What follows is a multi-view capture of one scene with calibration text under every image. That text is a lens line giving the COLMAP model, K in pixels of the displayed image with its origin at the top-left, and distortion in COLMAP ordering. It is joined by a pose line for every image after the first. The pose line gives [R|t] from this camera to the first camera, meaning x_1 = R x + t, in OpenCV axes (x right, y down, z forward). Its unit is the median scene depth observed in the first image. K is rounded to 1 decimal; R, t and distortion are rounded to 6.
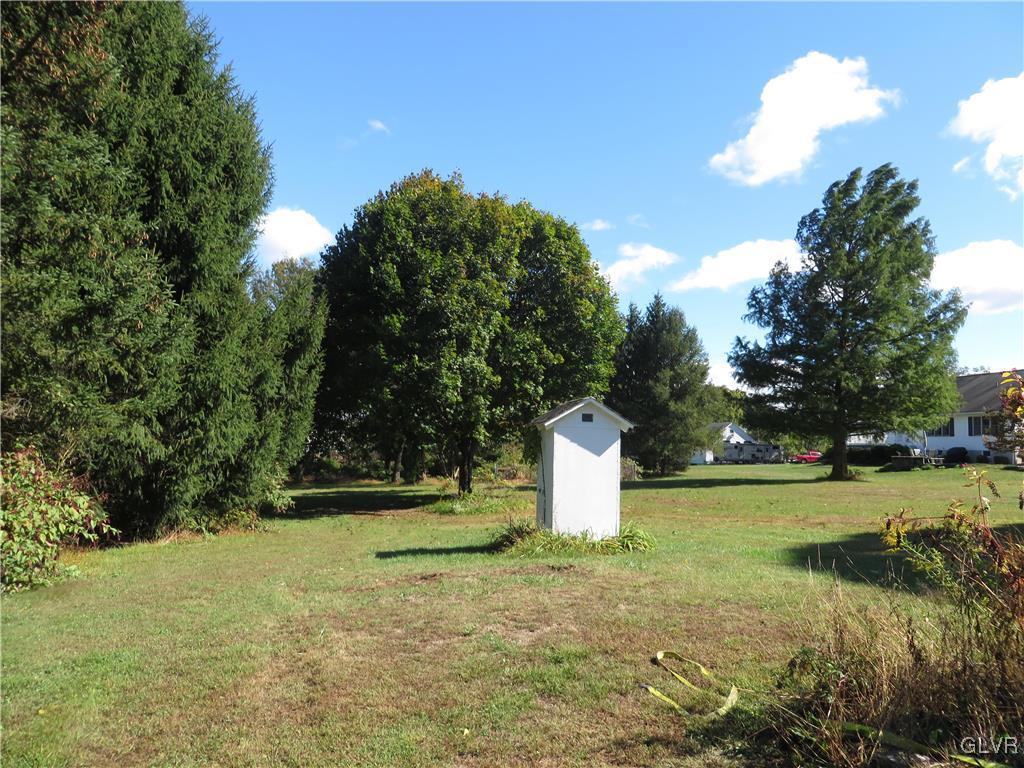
lens RADIAL K [[767.1, 0, 515.5], [0, 767.1, 378.9], [0, 0, 1]] dist [-0.019245, -0.001736]
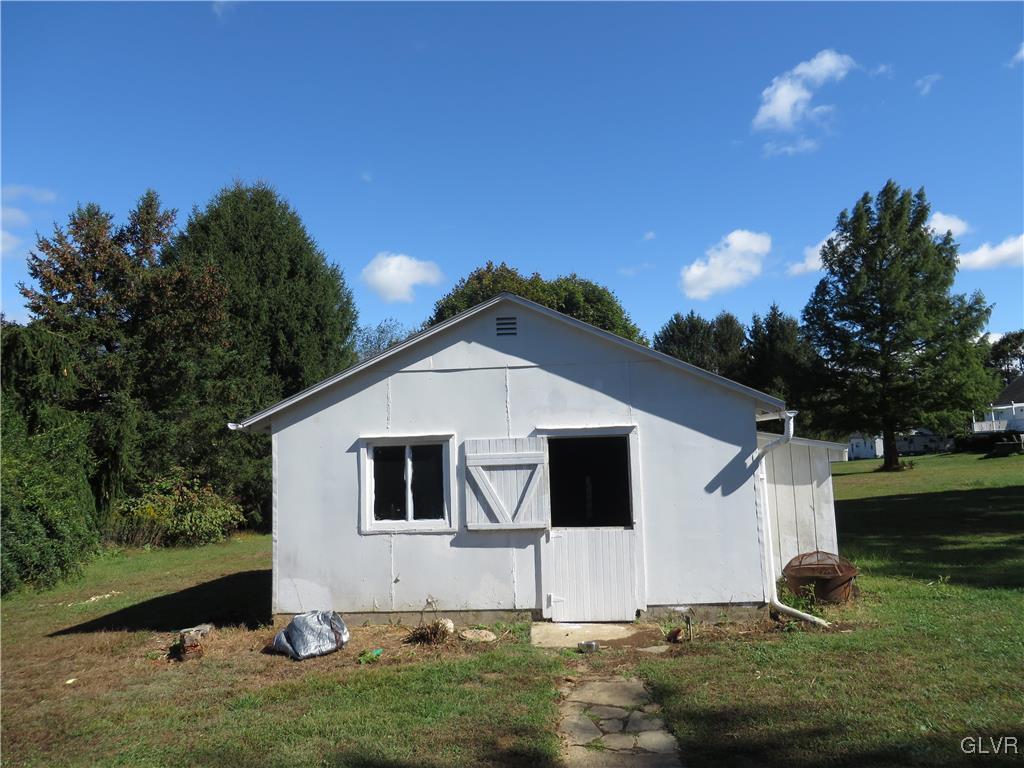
lens RADIAL K [[767.1, 0, 505.7], [0, 767.1, 385.8], [0, 0, 1]] dist [-0.019245, -0.001736]
pose [[0.951071, -0.088578, -0.296003, 0.244644], [0.087836, 0.996009, -0.015833, -0.025210], [0.296224, -0.010942, 0.955056, -0.250893]]
